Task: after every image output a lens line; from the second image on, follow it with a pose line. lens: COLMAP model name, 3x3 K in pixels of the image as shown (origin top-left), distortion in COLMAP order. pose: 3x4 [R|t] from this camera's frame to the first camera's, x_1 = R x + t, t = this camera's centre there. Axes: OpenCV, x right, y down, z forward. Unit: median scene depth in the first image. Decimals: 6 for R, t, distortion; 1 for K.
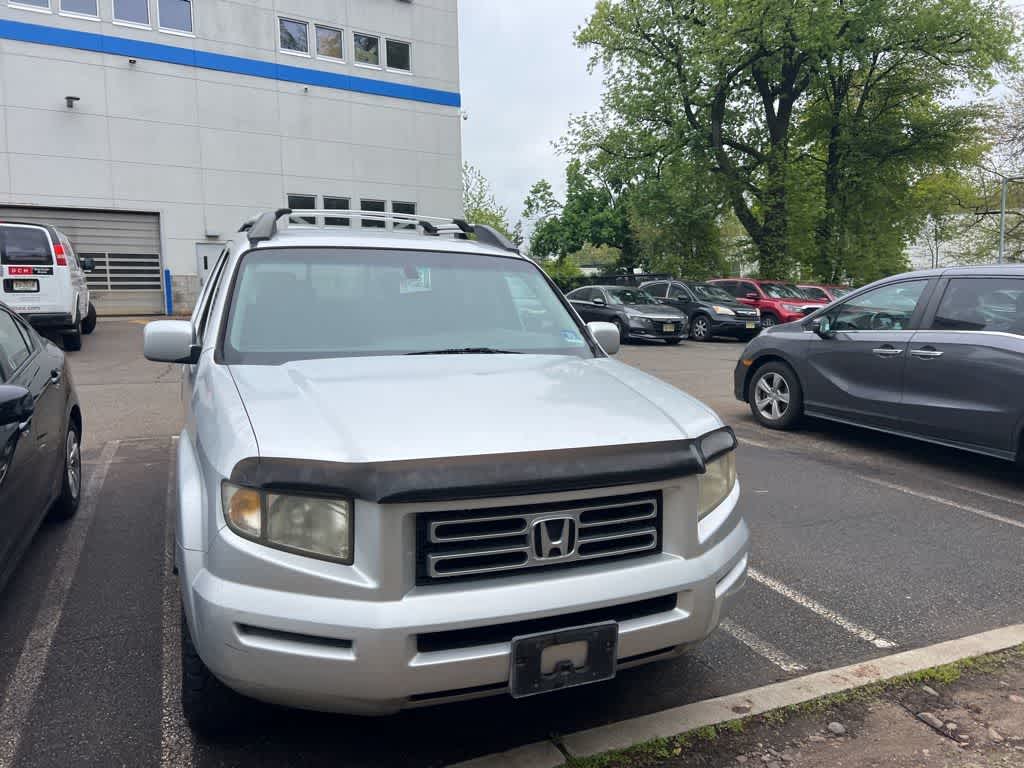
lens RADIAL K [[769.1, 0, 521.5], [0, 769.1, 380.0], [0, 0, 1]] dist [0.050818, -0.053494]
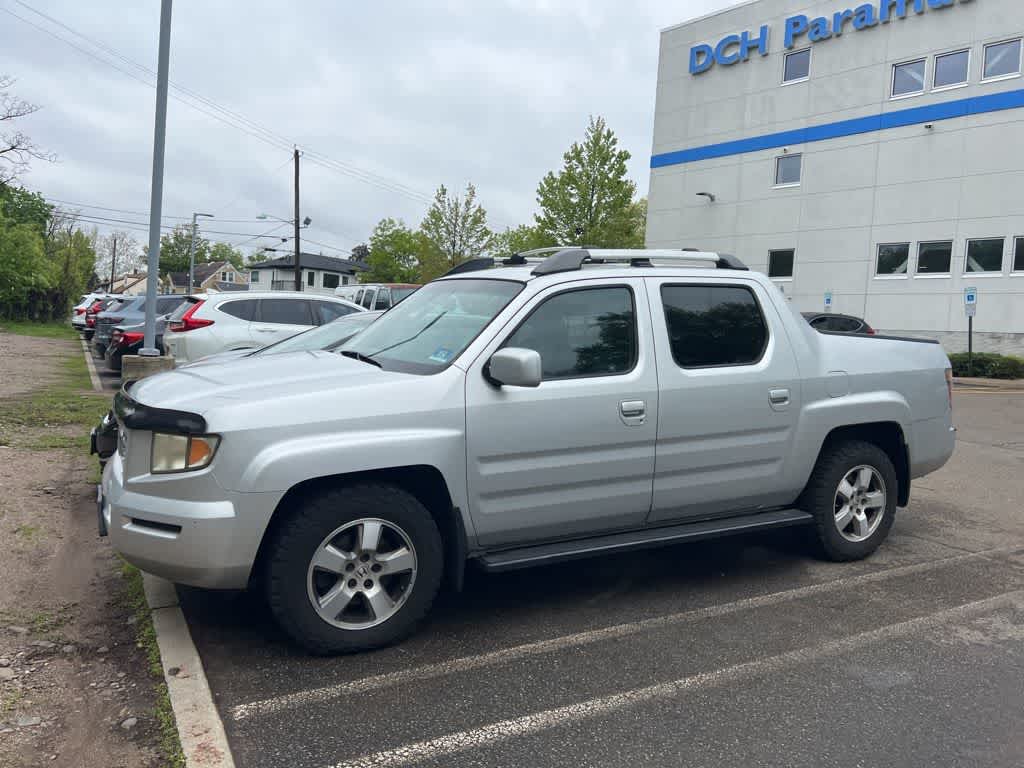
lens RADIAL K [[769.1, 0, 506.5], [0, 769.1, 378.9], [0, 0, 1]] dist [0.050818, -0.053494]
pose [[0.086081, 0.074925, -0.993467, 1.088744], [-0.163745, 0.984672, 0.060074, -0.102521], [0.982740, 0.157504, 0.097030, 1.008164]]
